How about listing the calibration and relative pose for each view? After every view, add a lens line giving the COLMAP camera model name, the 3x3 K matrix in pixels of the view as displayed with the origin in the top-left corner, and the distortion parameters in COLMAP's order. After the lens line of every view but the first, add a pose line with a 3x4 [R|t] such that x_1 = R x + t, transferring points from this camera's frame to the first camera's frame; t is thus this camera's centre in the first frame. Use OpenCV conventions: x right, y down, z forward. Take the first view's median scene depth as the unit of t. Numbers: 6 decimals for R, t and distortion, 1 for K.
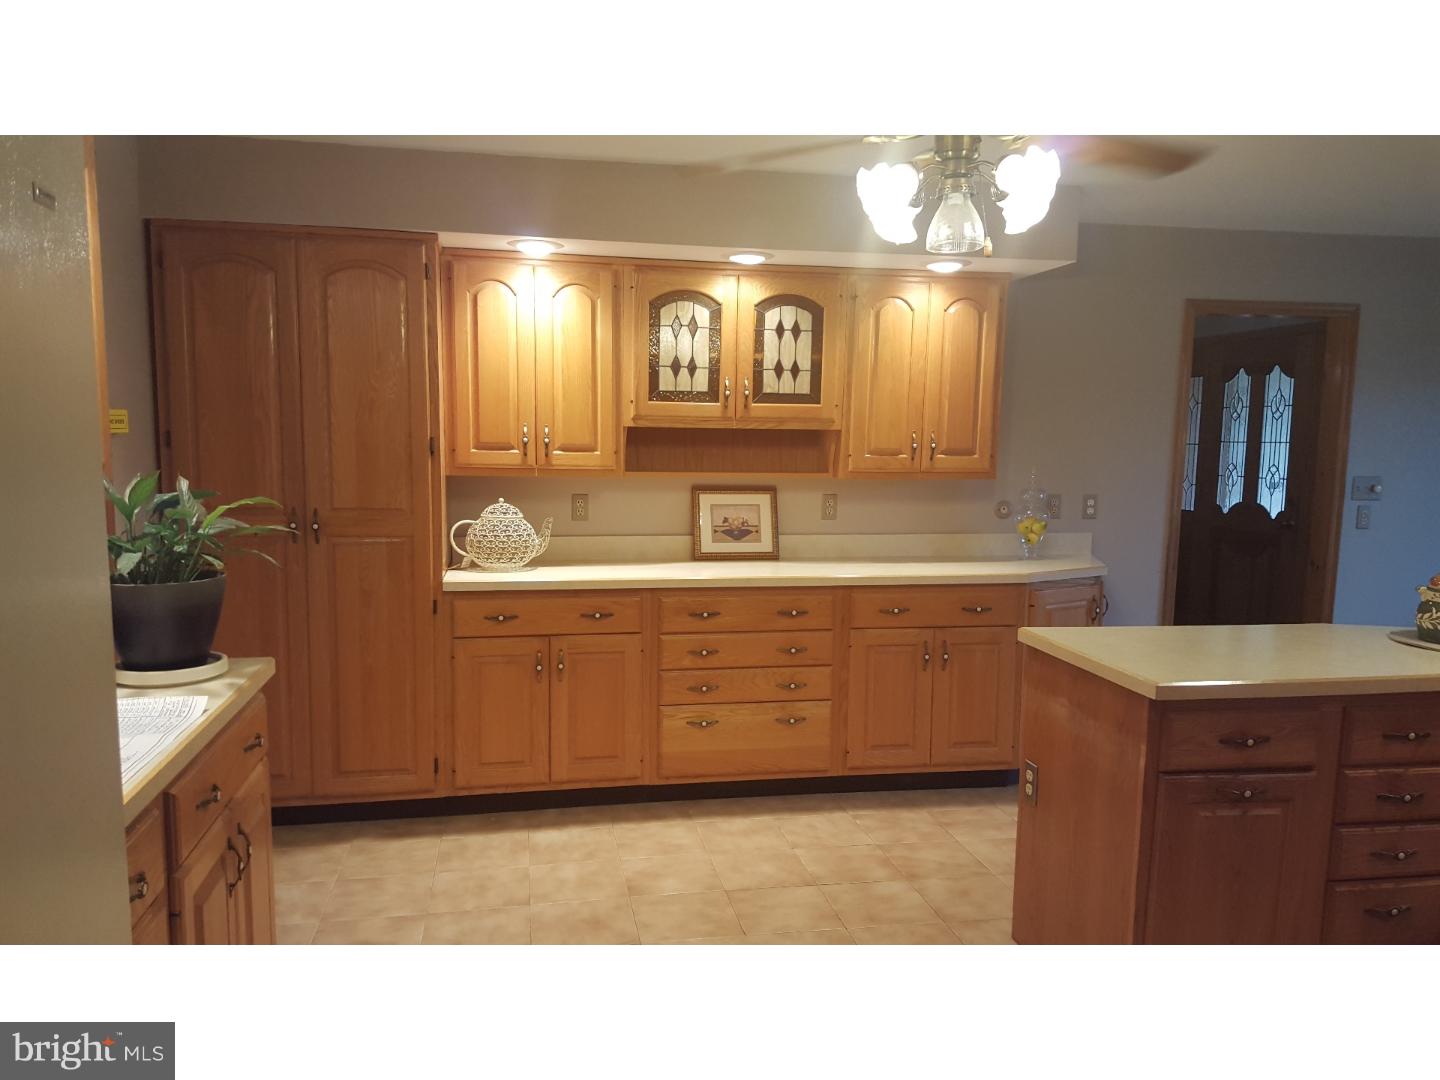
lens RADIAL K [[1032.5, 0, 710.8], [0, 1032.5, 553.3], [0, 0, 1]] dist [0.030142, -0.036943]
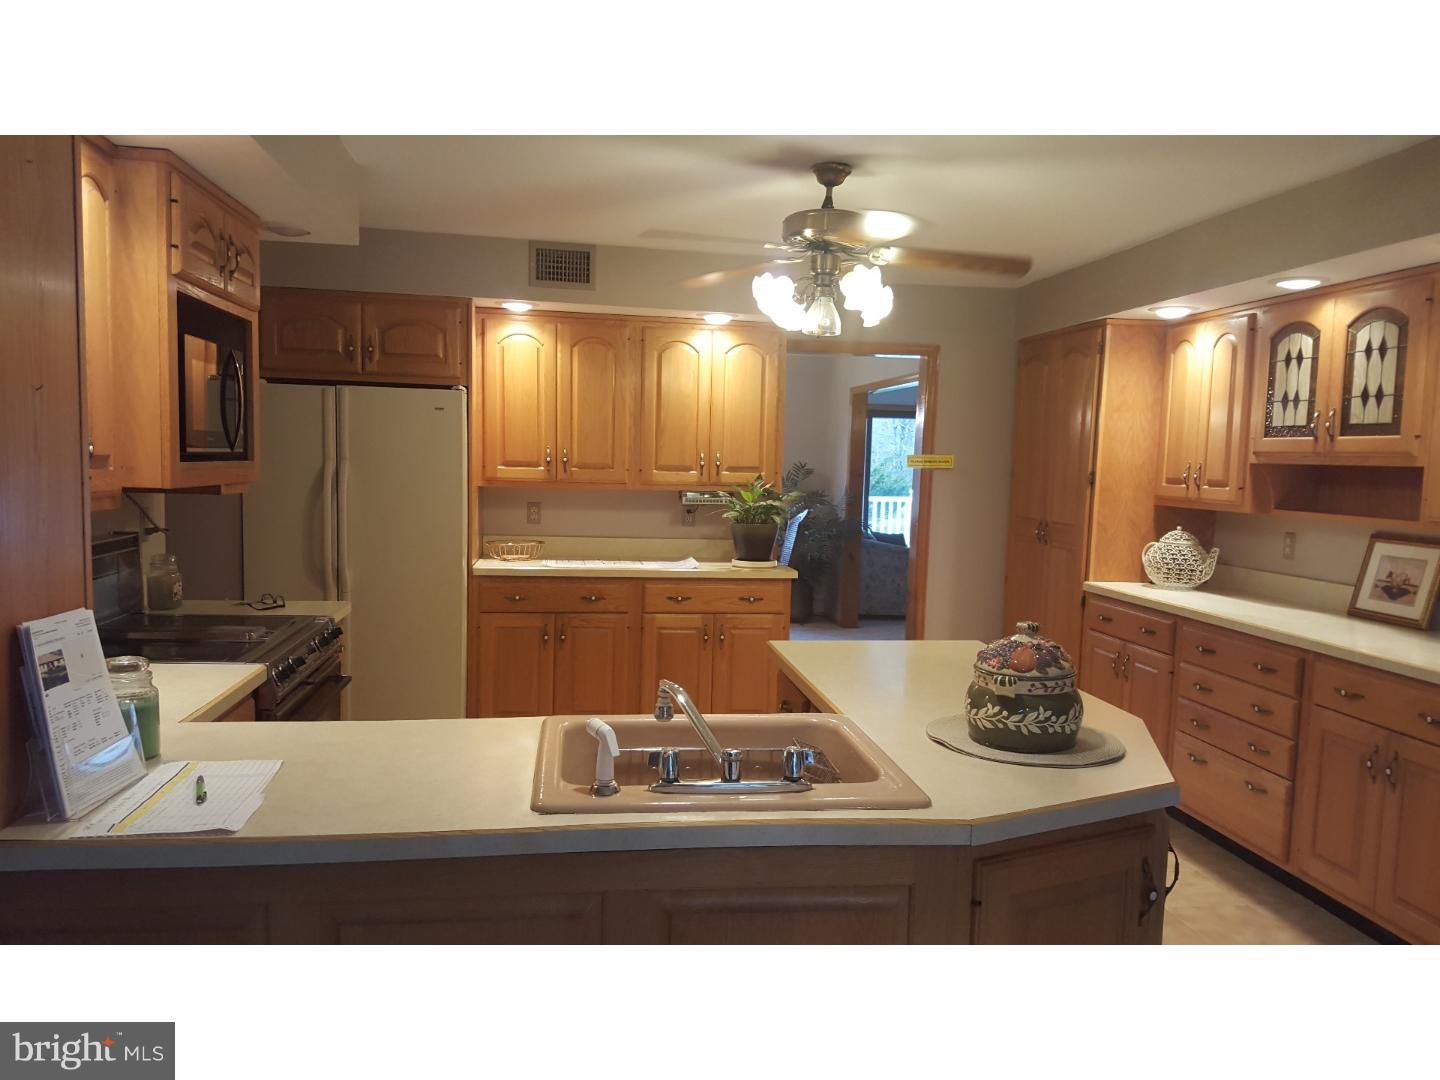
lens RADIAL K [[1032.5, 0, 709.3], [0, 1032.5, 537.9], [0, 0, 1]] dist [0.030142, -0.036943]
pose [[-0.025065, 0.067728, -0.997389, 0.948738], [-0.132451, 0.988682, 0.070466, -0.051957], [0.990873, 0.133871, -0.015811, 0.499581]]
